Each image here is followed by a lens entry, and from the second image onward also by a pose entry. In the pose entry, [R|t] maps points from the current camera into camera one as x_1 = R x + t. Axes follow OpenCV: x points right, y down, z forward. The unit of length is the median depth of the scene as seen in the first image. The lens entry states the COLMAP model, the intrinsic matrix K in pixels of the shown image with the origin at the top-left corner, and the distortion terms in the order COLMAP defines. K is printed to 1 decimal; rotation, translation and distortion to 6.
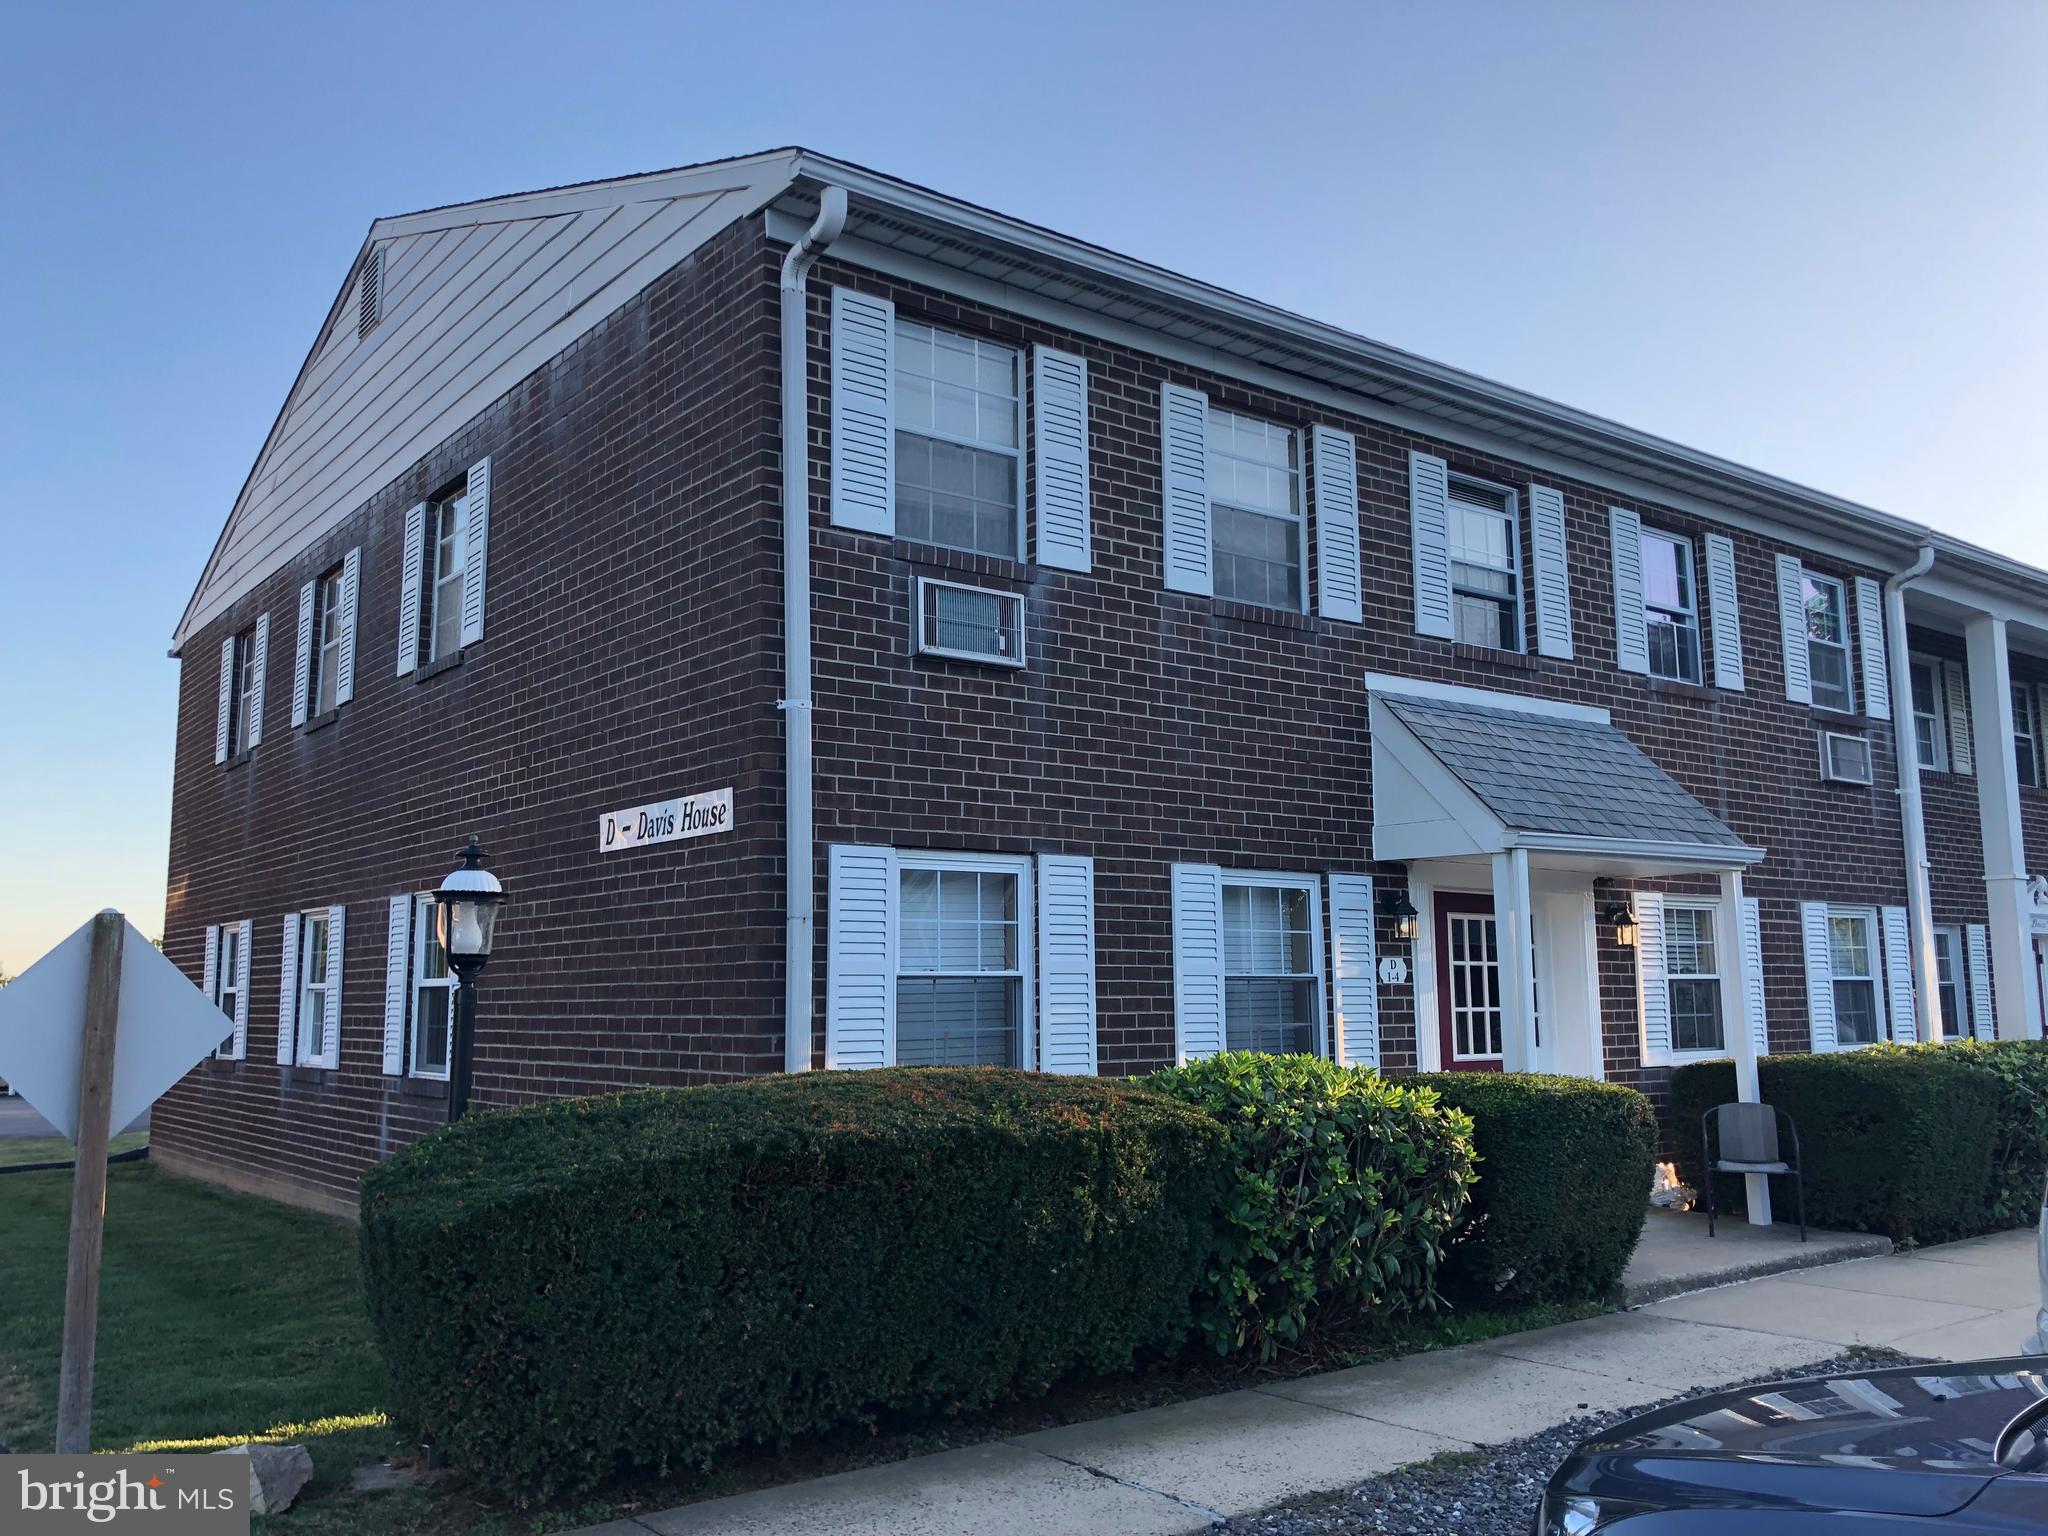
lens RADIAL K [[1715.2, 0, 1017.6], [0, 1715.2, 744.5], [0, 0, 1]] dist [0.217253, -0.803647]
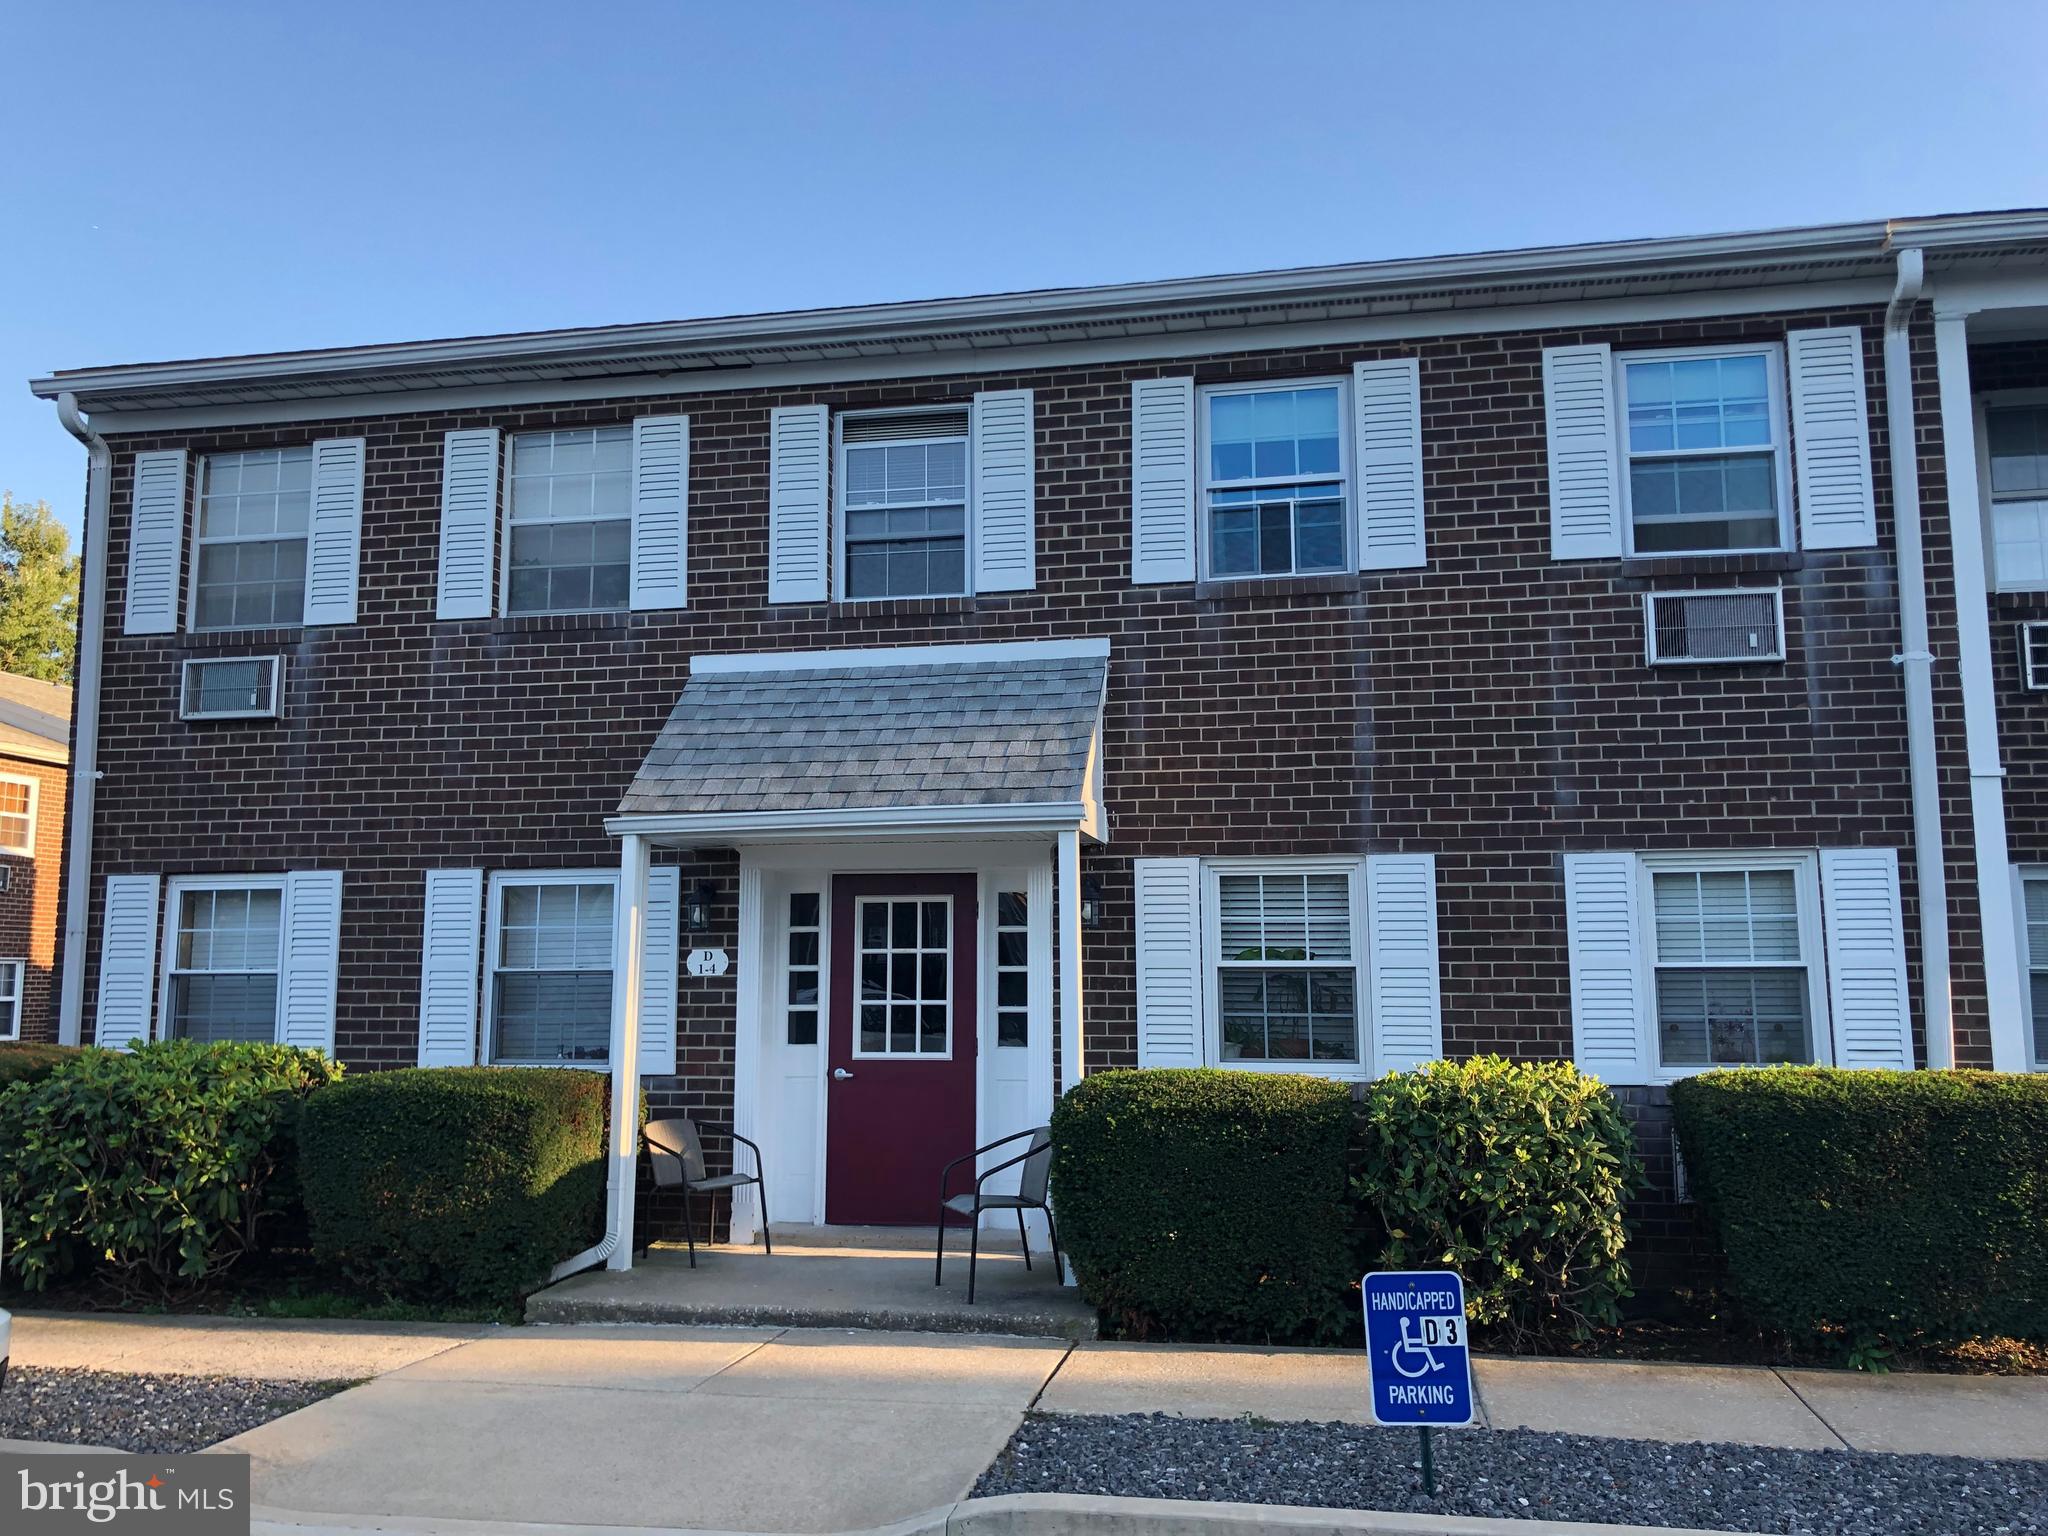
lens RADIAL K [[1670.5, 0, 1011.5], [0, 1670.5, 756.9], [0, 0, 1]] dist [0.118083, -0.320411]
pose [[0.654068, -0.099997, -0.749797, 1.126512], [0.106741, 0.993506, -0.039386, 0.077984], [0.748867, -0.054273, 0.660494, 0.560441]]
